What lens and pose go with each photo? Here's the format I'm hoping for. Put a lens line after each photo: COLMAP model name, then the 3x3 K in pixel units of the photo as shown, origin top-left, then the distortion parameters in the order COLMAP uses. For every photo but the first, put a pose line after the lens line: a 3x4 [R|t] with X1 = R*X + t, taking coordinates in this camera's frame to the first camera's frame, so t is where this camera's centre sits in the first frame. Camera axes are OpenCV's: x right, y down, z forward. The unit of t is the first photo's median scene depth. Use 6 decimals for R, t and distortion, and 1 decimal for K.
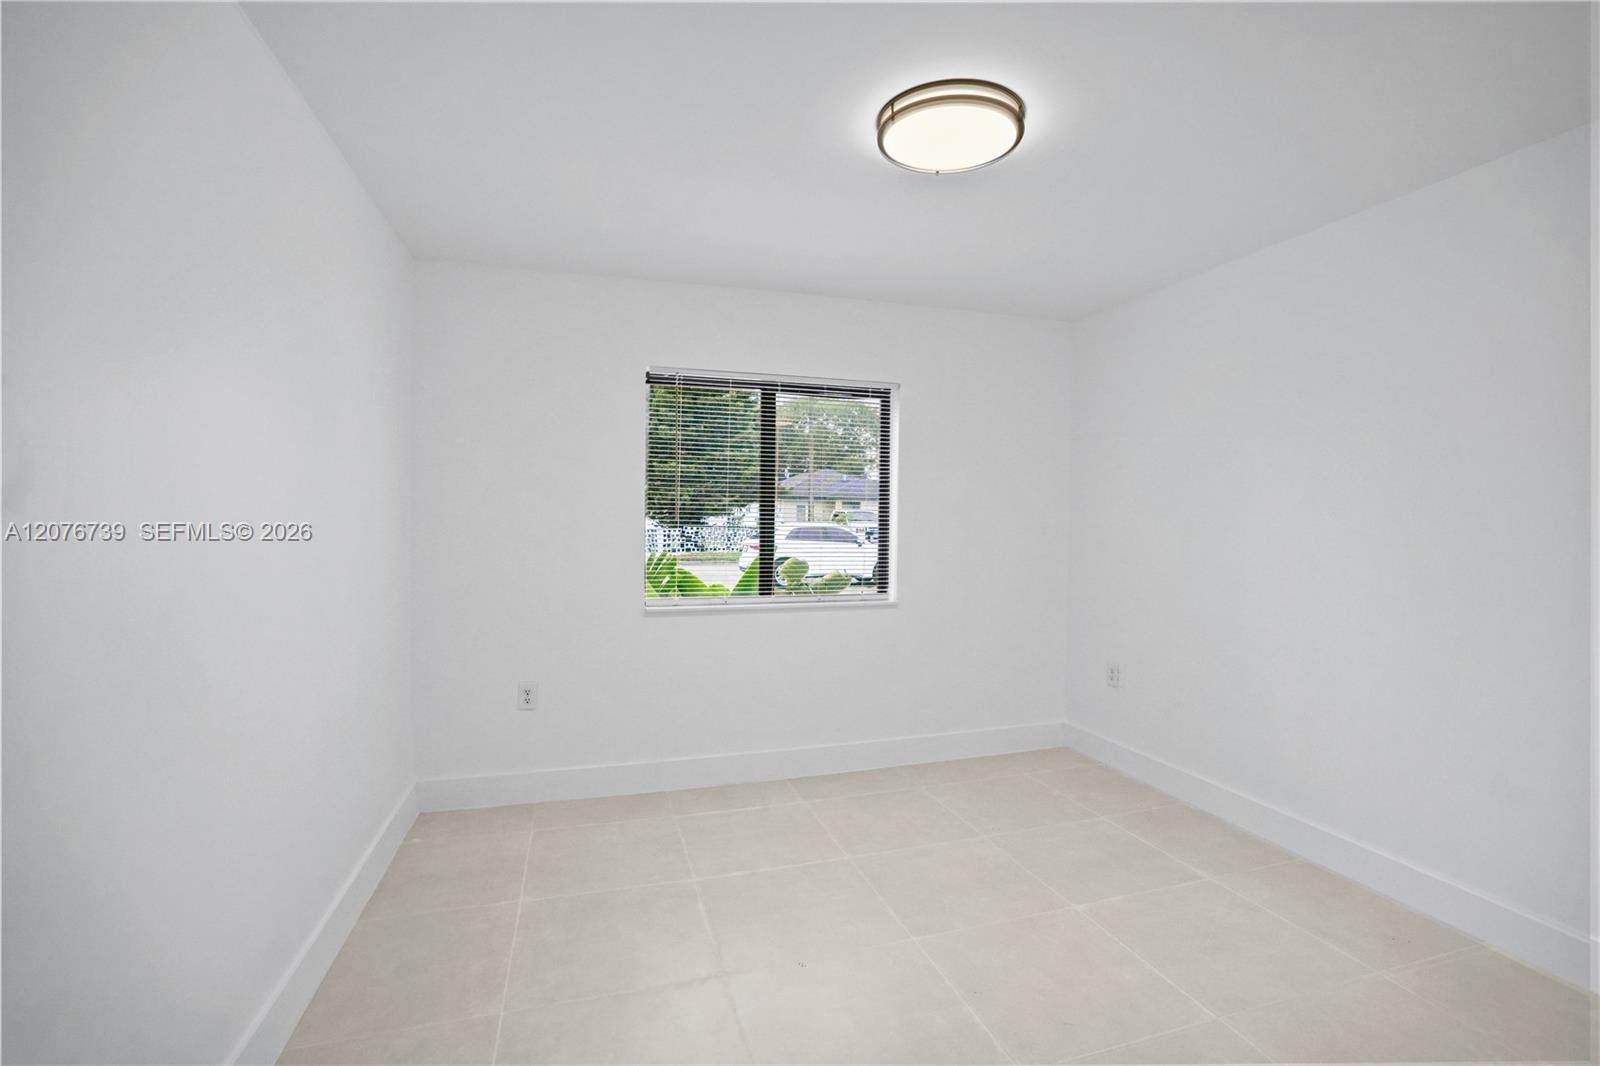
lens RADIAL K [[754.6, 0, 800.0], [0, 754.6, 533.0], [0, 0, 1]] dist [0.020052, 0.000474]
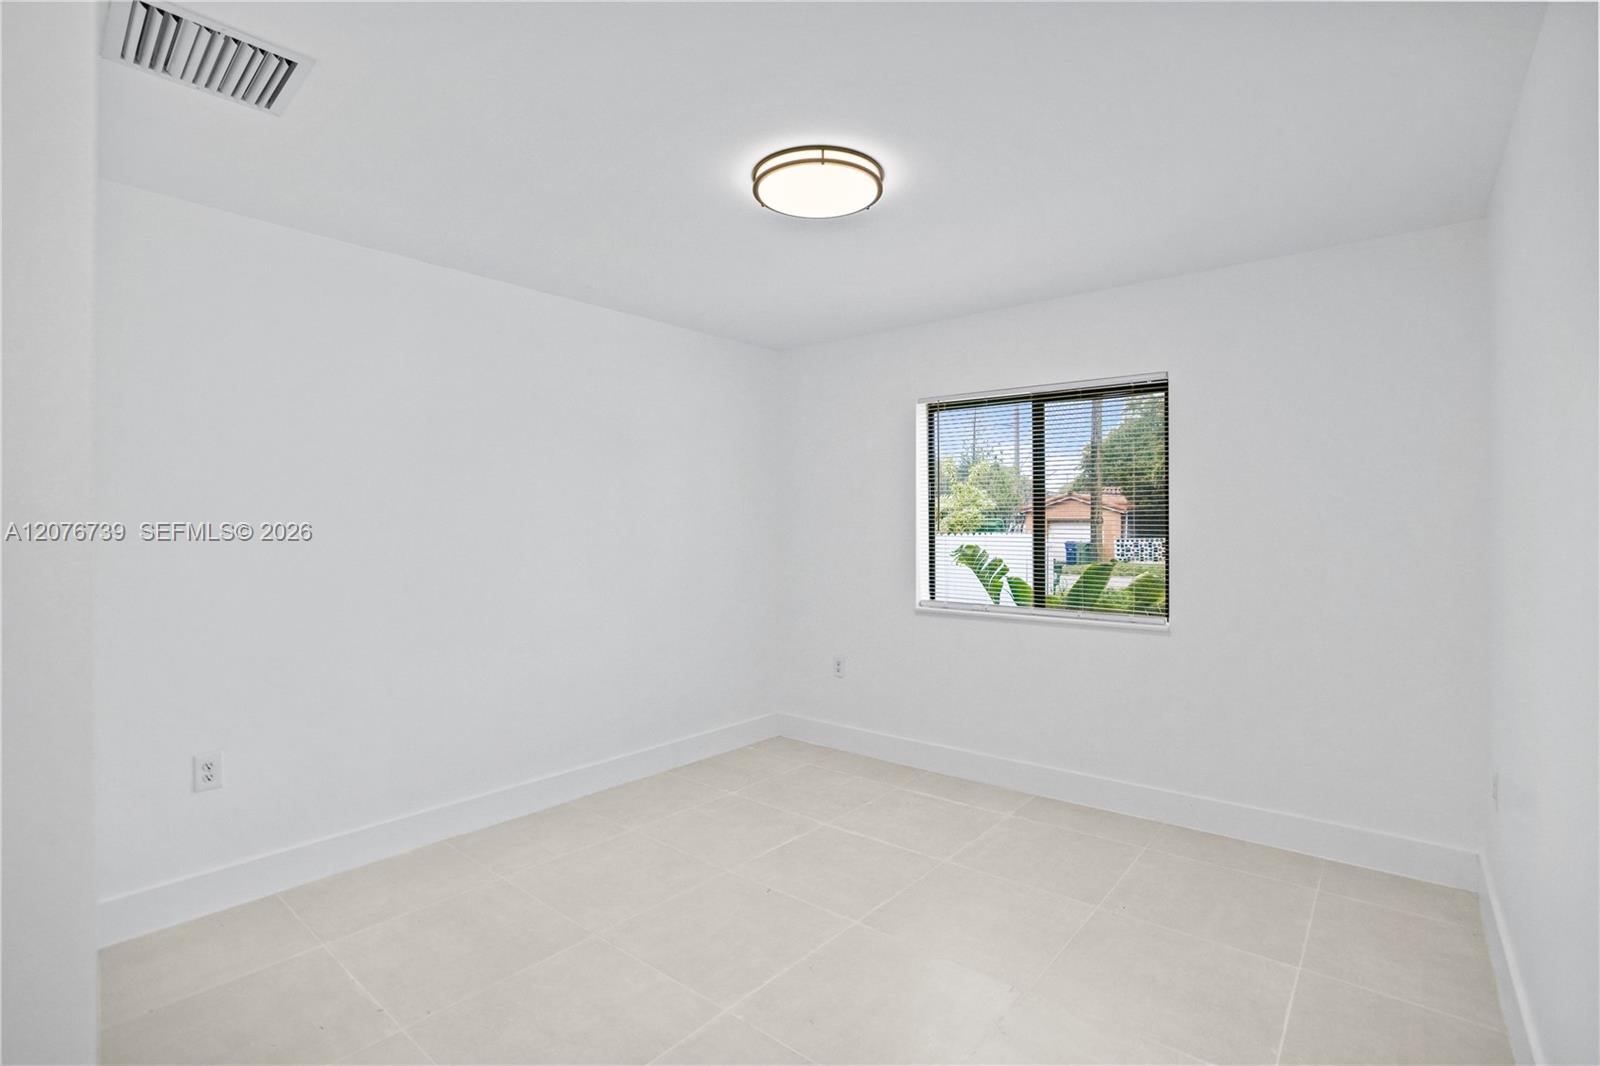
lens RADIAL K [[754.6, 0, 800.0], [0, 754.6, 533.0], [0, 0, 1]] dist [0.020052, 0.000474]
pose [[0.589375, 0.009184, -0.807807, 0.621140], [-0.015747, 0.999876, -0.000121, -0.011498], [0.807706, 0.012791, 0.589447, 0.174540]]
